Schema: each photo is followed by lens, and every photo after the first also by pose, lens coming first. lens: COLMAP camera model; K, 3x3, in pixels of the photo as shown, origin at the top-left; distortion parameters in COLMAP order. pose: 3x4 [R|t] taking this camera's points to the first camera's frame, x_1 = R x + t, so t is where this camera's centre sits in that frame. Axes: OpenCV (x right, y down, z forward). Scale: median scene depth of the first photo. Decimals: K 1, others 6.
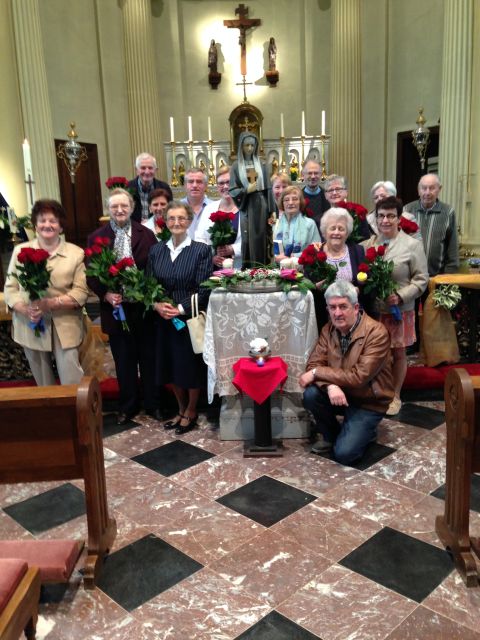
lens RADIAL K [[585.9, 0, 244.7], [0, 585.9, 321.5], [0, 0, 1]] dist [0.034554, 0.000000]
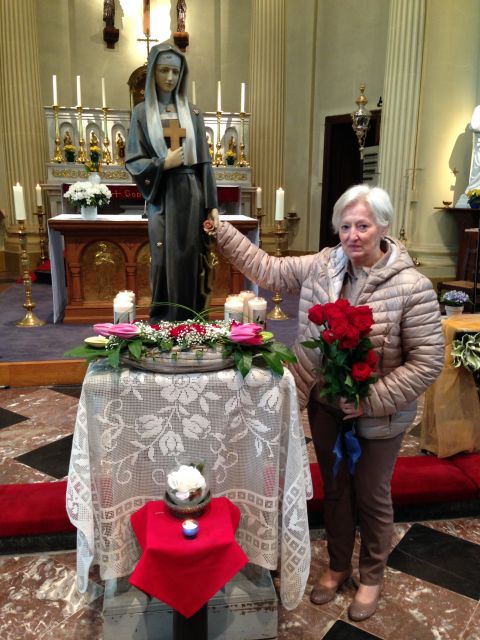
lens RADIAL K [[585.9, 0, 241.4], [0, 585.9, 316.4], [0, 0, 1]] dist [0.034554, 0.000000]
pose [[0.985857, 0.012890, 0.167090, -0.004874], [-0.014832, 0.999836, 0.010379, -0.036183], [-0.166929, -0.012710, 0.985887, 0.178066]]
